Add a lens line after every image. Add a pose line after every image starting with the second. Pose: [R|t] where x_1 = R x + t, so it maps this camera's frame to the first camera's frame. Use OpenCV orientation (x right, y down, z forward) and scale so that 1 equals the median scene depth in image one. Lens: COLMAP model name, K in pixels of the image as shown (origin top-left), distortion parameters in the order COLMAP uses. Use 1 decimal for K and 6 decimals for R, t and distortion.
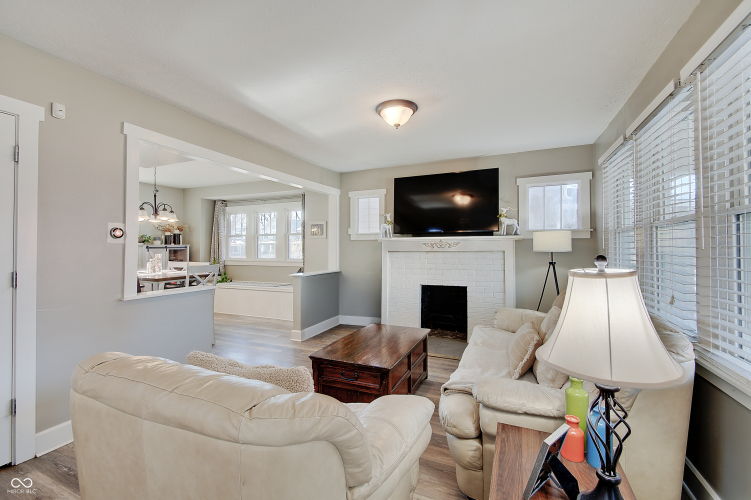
lens RADIAL K [[331.4, 0, 374.7], [0, 331.4, 245.9], [0, 0, 1]] dist [-0.000506, -0.000044]
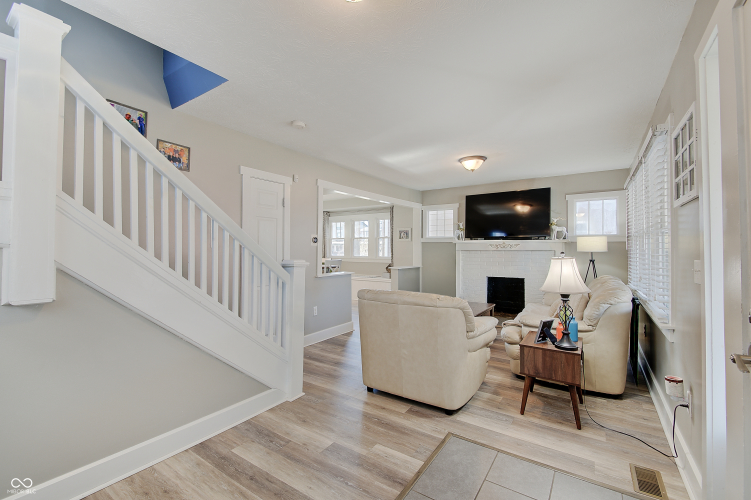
lens RADIAL K [[331.4, 0, 363.6], [0, 331.4, 246.9], [0, 0, 1]] dist [-0.000506, -0.000044]
pose [[0.979066, 0.002143, -0.203534, -0.070836], [-0.001759, 0.999996, 0.002067, -0.002832], [0.203537, -0.001665, 0.979066, -0.379921]]
